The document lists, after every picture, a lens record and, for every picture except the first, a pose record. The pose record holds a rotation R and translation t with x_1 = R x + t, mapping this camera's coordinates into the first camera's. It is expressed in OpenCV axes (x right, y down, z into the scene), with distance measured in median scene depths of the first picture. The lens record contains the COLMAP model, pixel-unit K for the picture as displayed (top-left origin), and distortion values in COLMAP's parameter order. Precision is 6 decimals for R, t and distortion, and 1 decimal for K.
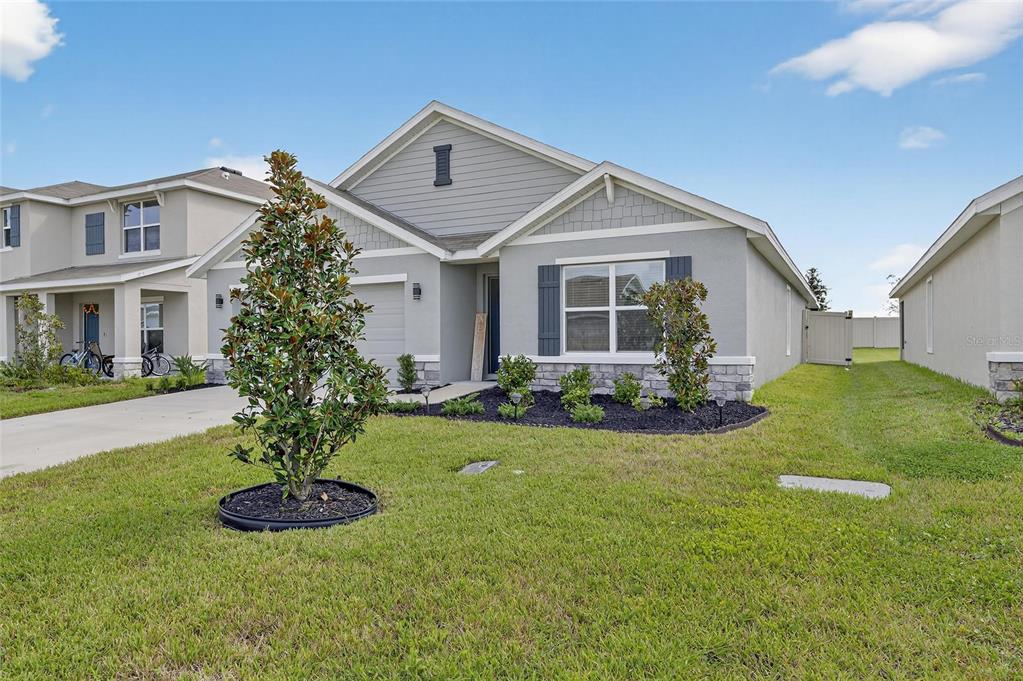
lens RADIAL K [[662.1, 0, 512.7], [0, 662.1, 343.8], [0, 0, 1]] dist [0.006612, 0.002159]
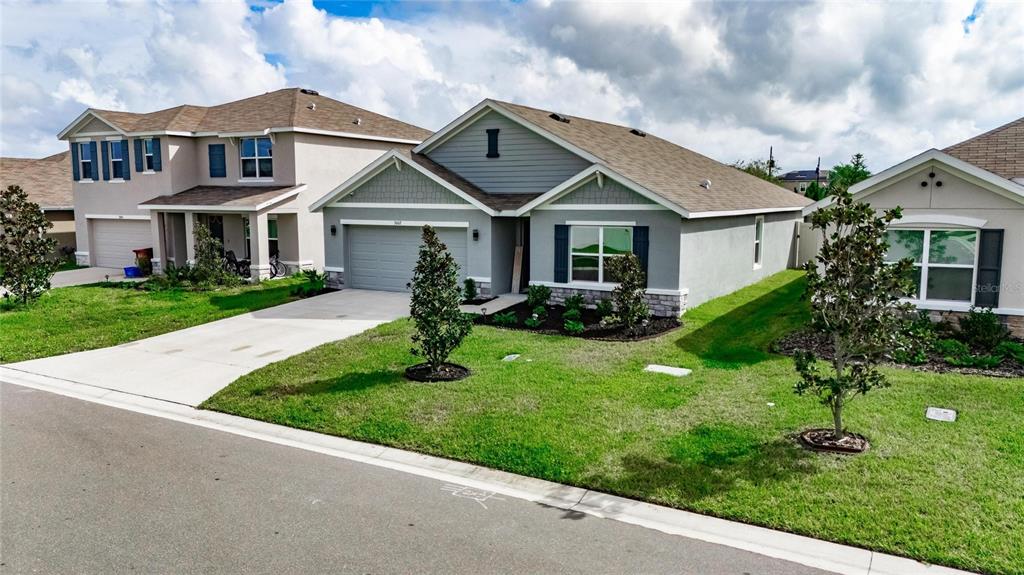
lens RADIAL K [[749.1, 0, 520.6], [0, 749.1, 292.6], [0, 0, 1]] dist [0.060244, -0.048739]
pose [[0.998136, 0.015635, -0.058992, 0.064346], [-0.008261, 0.992344, 0.123228, -0.175152], [0.060467, -0.122511, 0.990623, -0.750834]]
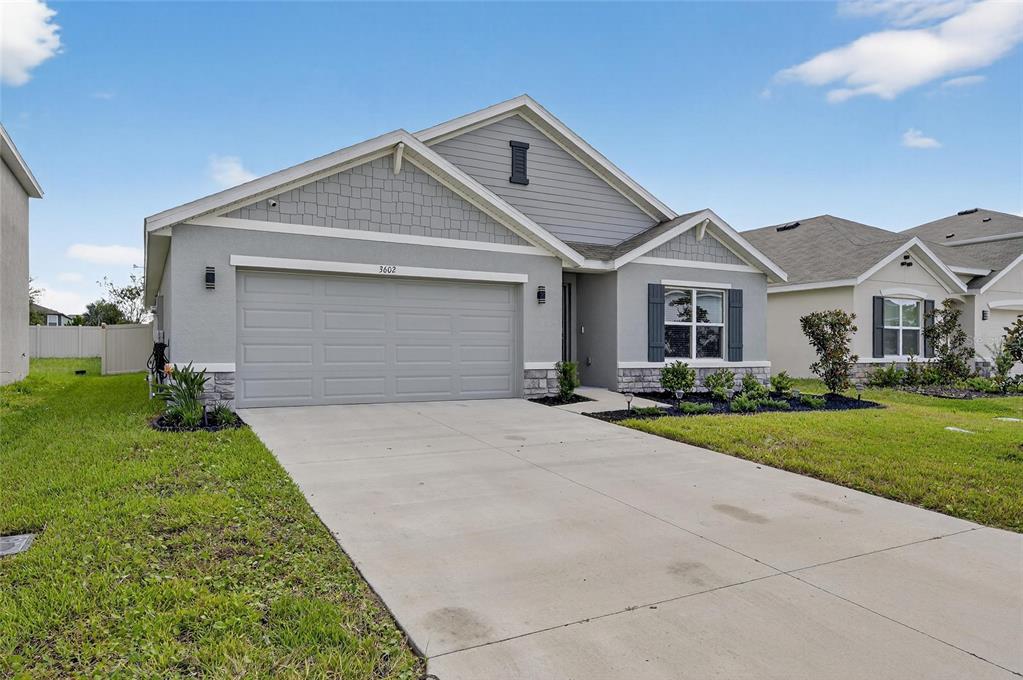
lens RADIAL K [[662.1, 0, 512.7], [0, 662.1, 343.3], [0, 0, 1]] dist [0.006612, 0.002159]
pose [[0.560029, 0.017172, 0.828295, -1.047466], [-0.007592, 0.999850, -0.015596, 0.005515], [-0.828438, 0.002446, 0.560075, 0.556307]]
